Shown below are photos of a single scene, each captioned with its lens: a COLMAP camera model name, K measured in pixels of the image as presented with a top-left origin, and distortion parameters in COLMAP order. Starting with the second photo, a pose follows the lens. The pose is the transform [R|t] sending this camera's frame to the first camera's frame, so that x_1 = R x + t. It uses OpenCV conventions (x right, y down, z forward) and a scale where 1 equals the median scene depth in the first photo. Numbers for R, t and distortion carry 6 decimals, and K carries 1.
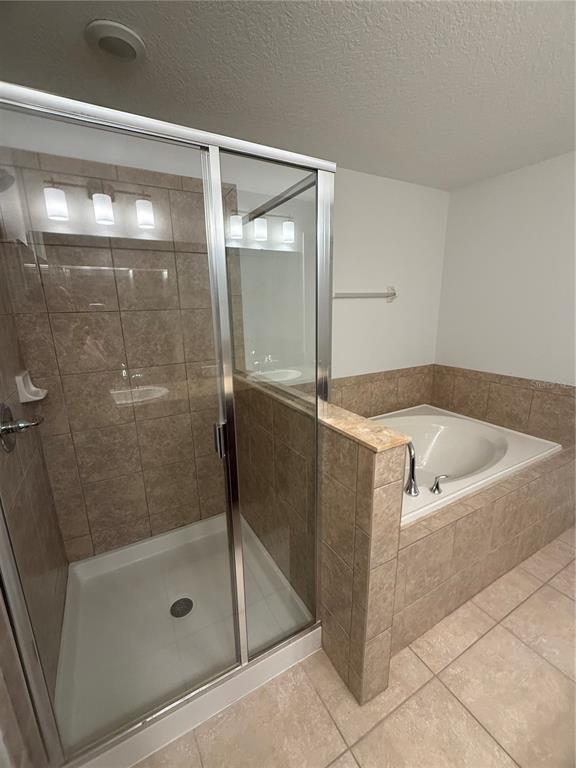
lens RADIAL K [[325.9, 0, 292.2], [0, 325.9, 383.9], [0, 0, 1]] dist [0.000546, 0.000940]
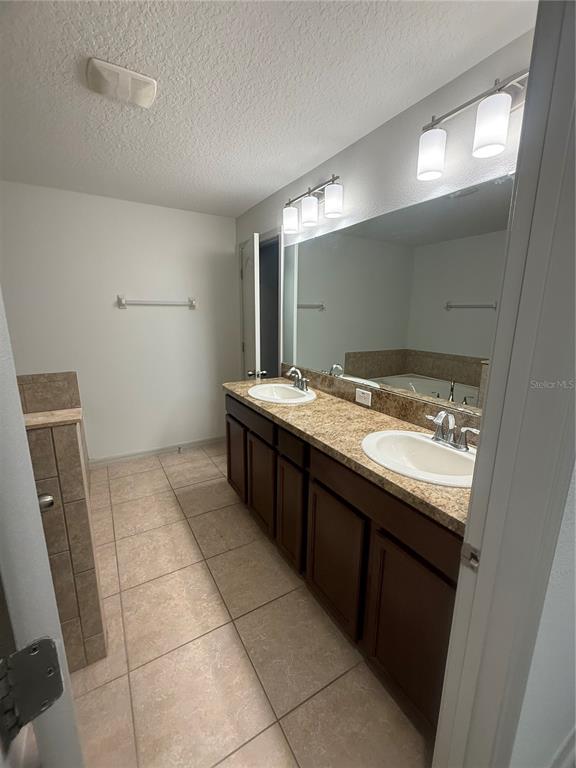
lens RADIAL K [[325.9, 0, 289.8], [0, 325.9, 380.9], [0, 0, 1]] dist [0.000546, 0.000940]
pose [[-0.018804, -0.197864, 0.980049, -0.742363], [0.229240, 0.953256, 0.196853, 0.002383], [-0.973188, 0.228369, 0.027433, 0.141387]]
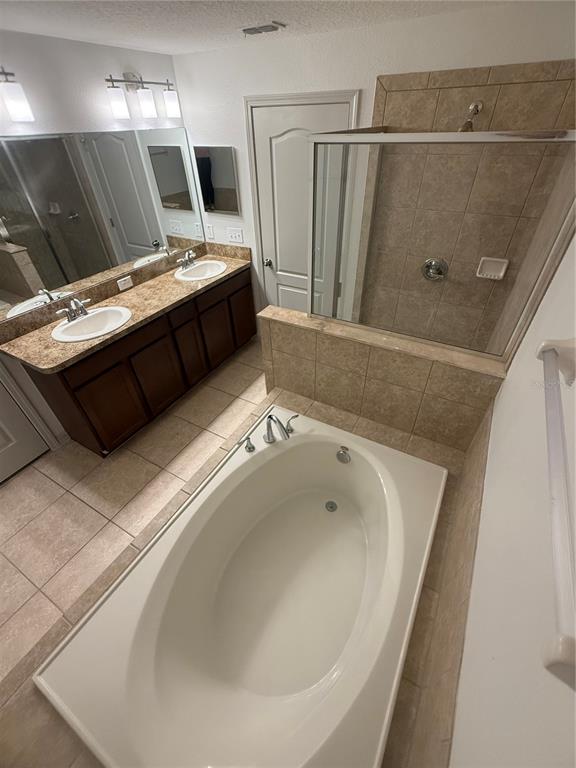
lens RADIAL K [[325.9, 0, 291.5], [0, 325.9, 382.0], [0, 0, 1]] dist [0.000546, 0.000940]
pose [[-0.858901, 0.348134, -0.375622, 0.891982], [-0.084402, 0.627187, 0.774282, -0.916848], [0.505139, 0.696735, -0.509308, 2.018382]]
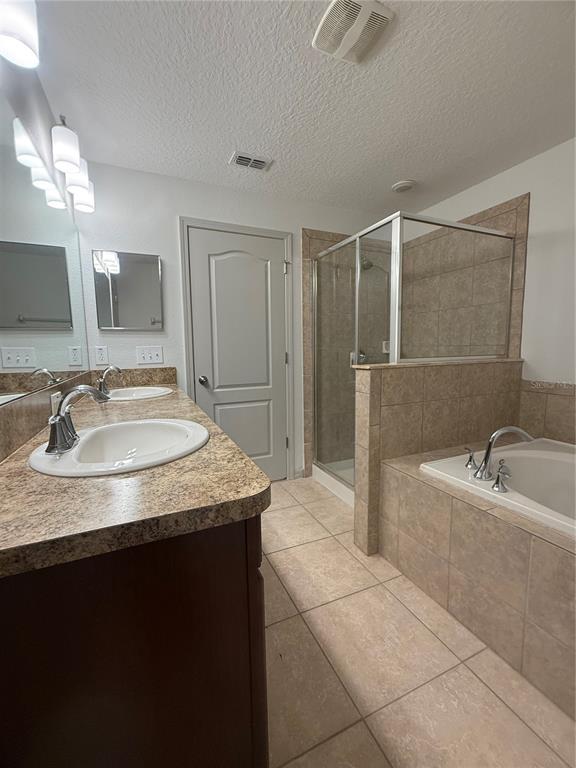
lens RADIAL K [[325.9, 0, 287.3], [0, 325.9, 384.0], [0, 0, 1]] dist [0.000546, 0.000940]
pose [[-0.101613, 0.130550, -0.986221, 1.762055], [-0.220362, 0.963772, 0.150282, 0.082701], [0.970111, 0.232596, -0.069163, 0.639637]]
